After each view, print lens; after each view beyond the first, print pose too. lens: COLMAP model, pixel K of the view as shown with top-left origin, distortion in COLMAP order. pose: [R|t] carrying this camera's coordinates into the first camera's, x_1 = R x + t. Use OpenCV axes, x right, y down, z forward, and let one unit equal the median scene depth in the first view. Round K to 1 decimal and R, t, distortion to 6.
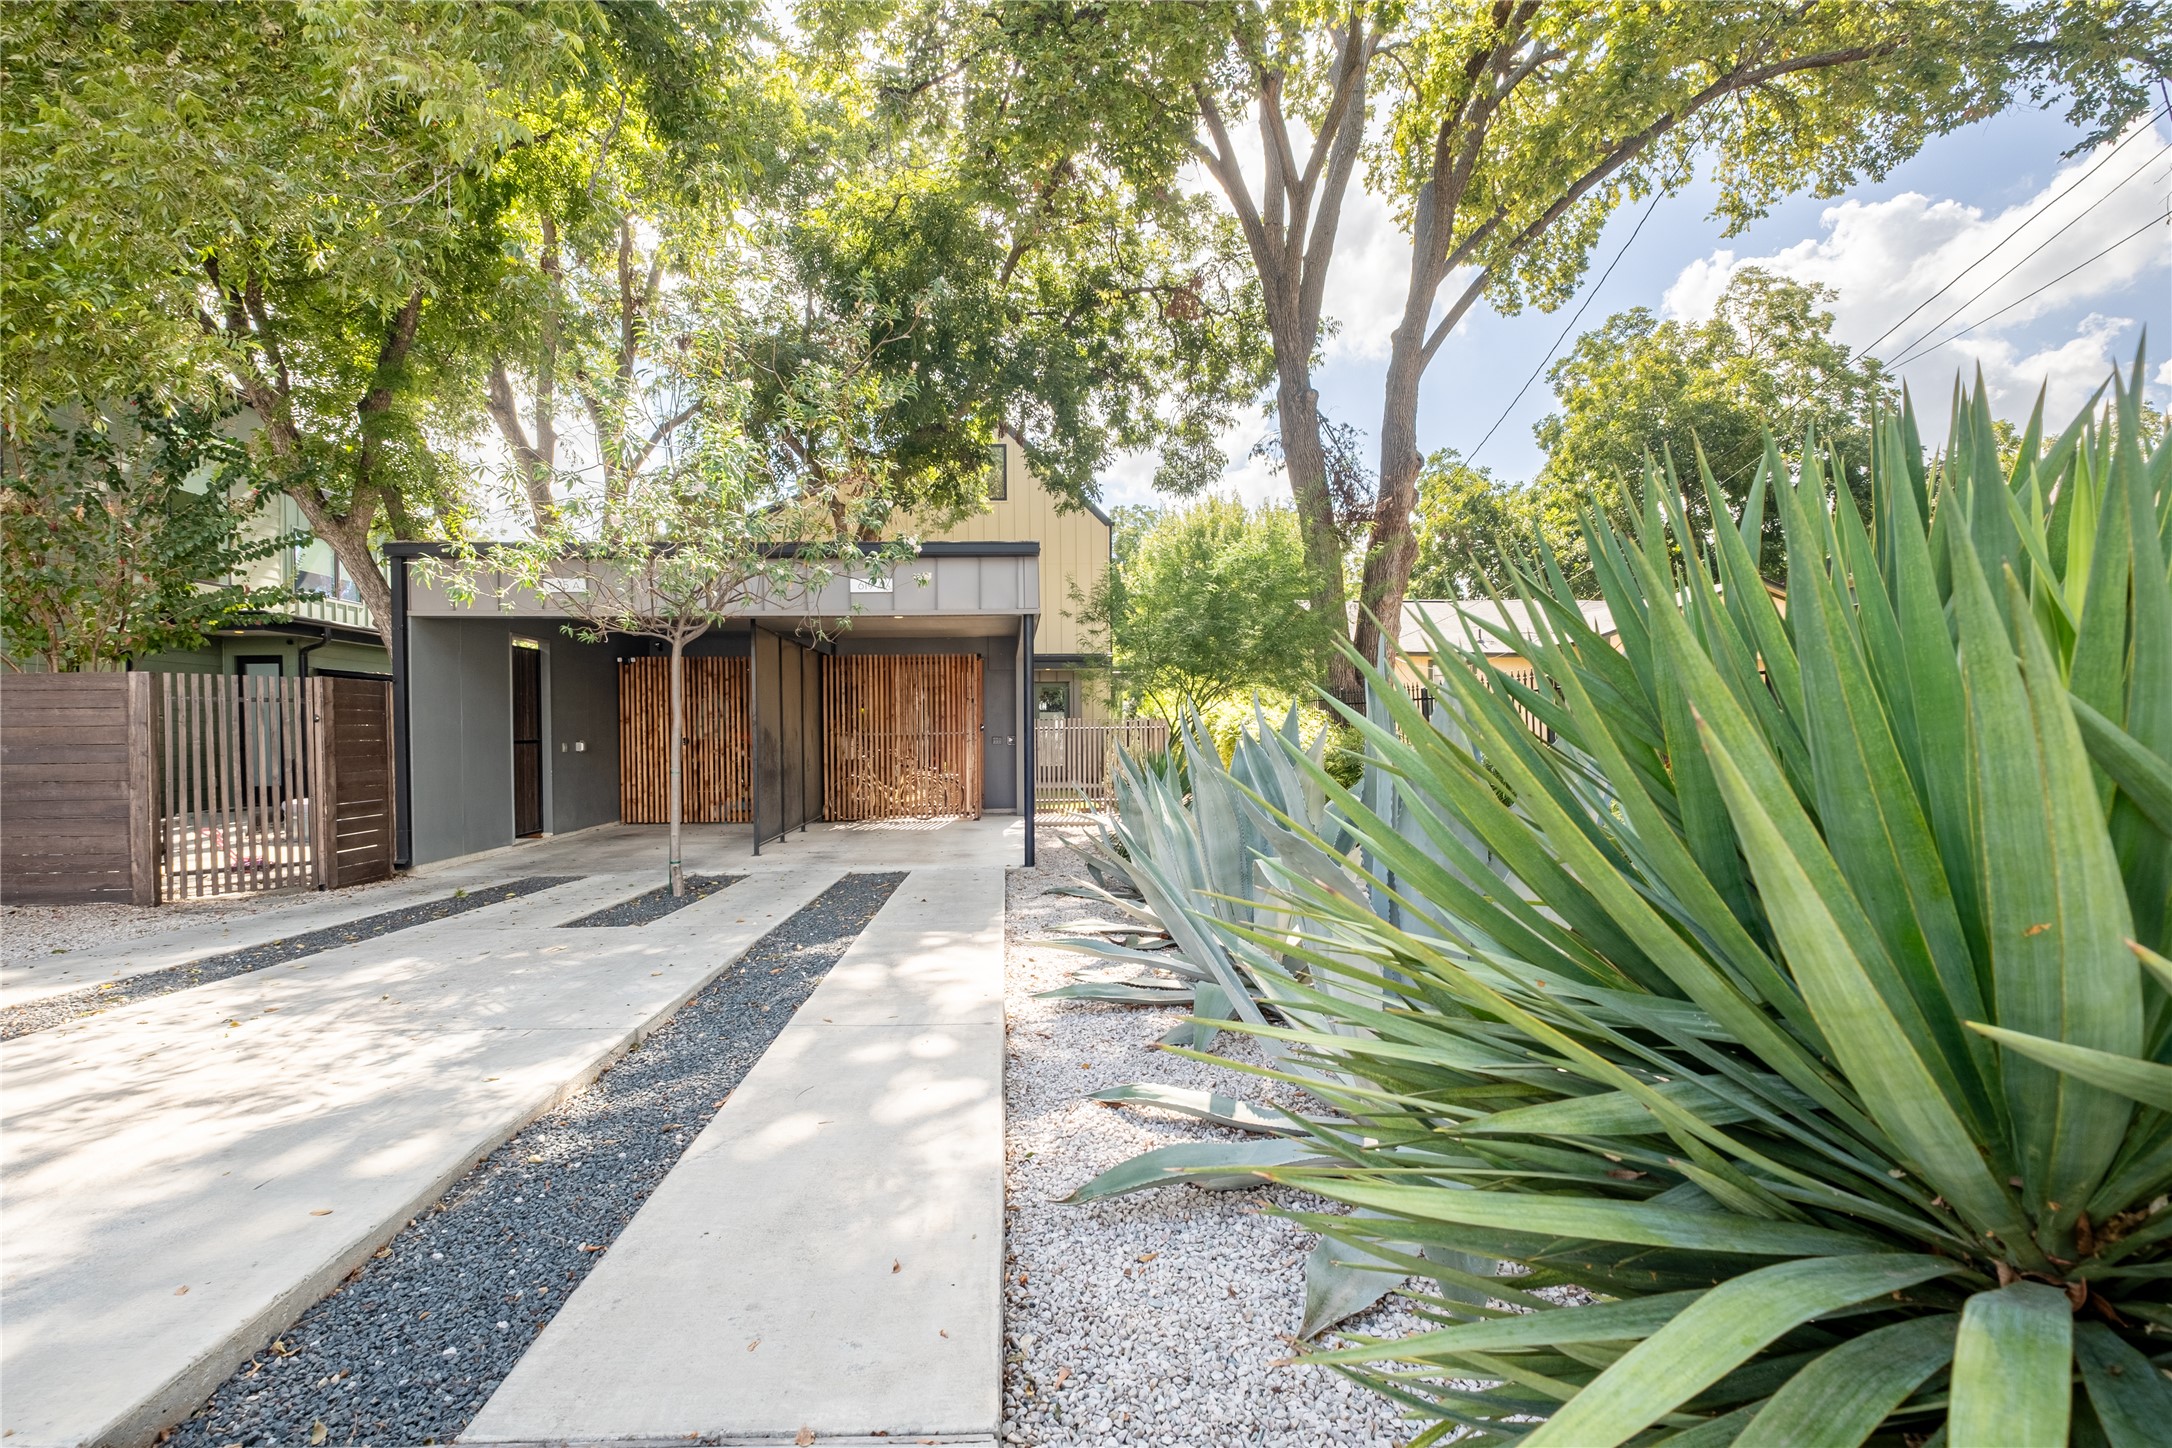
lens RADIAL K [[987.7, 0, 1073.9], [0, 987.7, 742.9], [0, 0, 1]] dist [-0.003140, -0.000917]
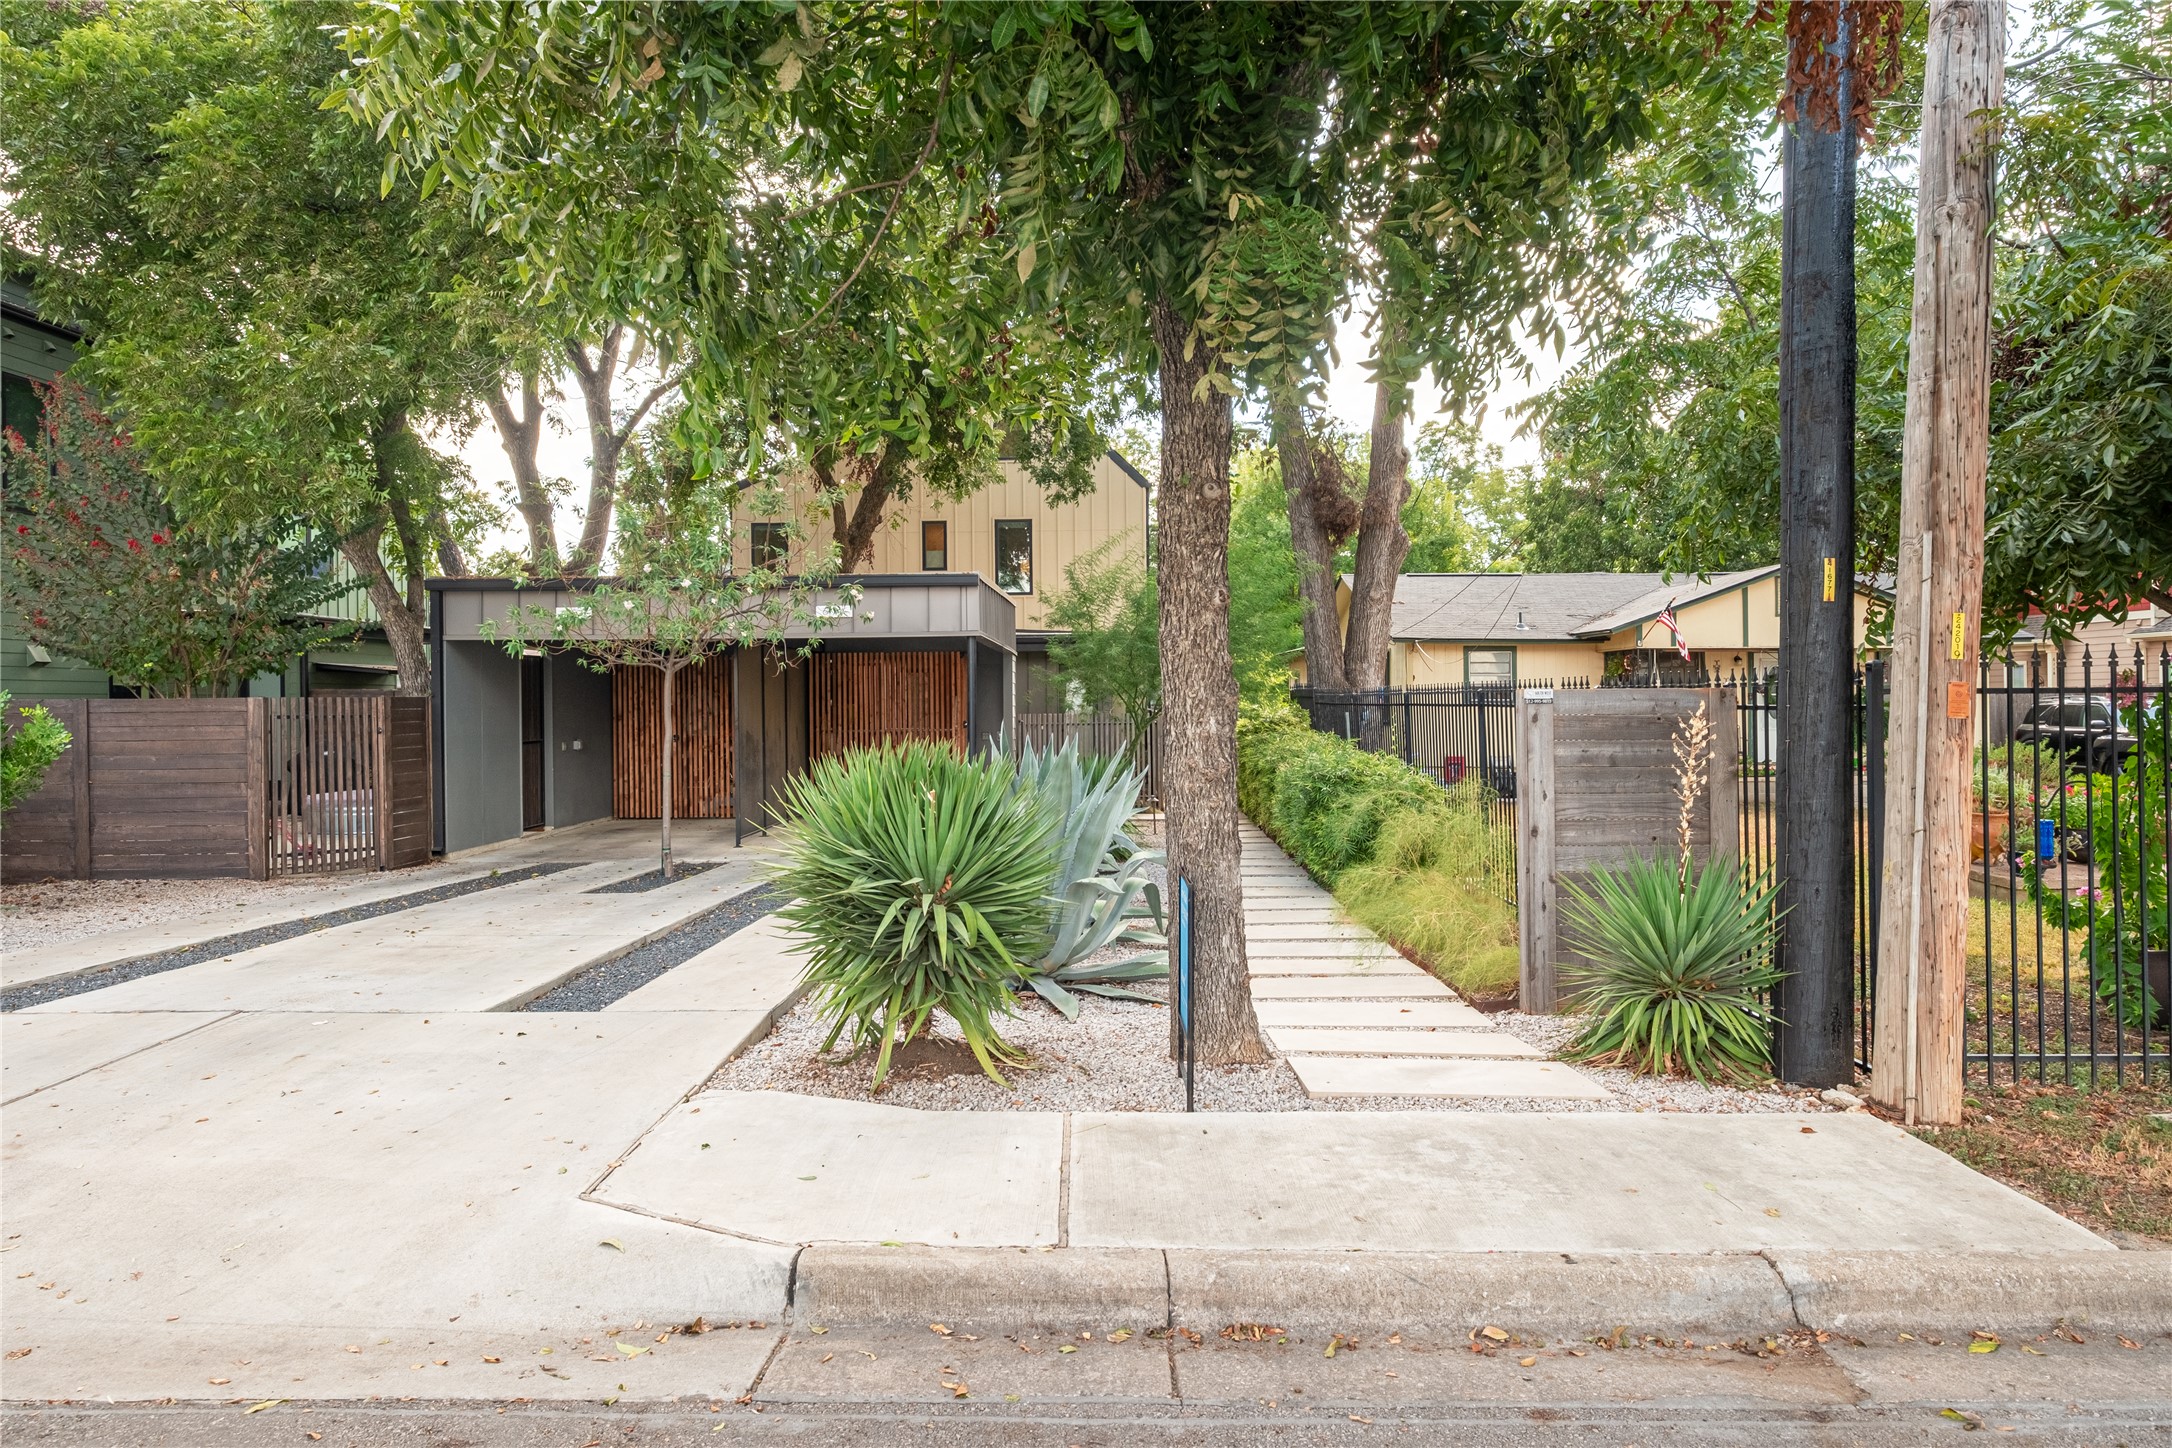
lens RADIAL K [[1252.5, 0, 1096.8], [0, 1252.5, 716.6], [0, 0, 1]] dist [0.001301, 0.001067]
pose [[0.998605, 0.001255, -0.052791, 0.188588], [-0.001475, 0.999990, -0.004140, -0.033968], [0.052786, 0.004212, 0.998597, -0.468023]]
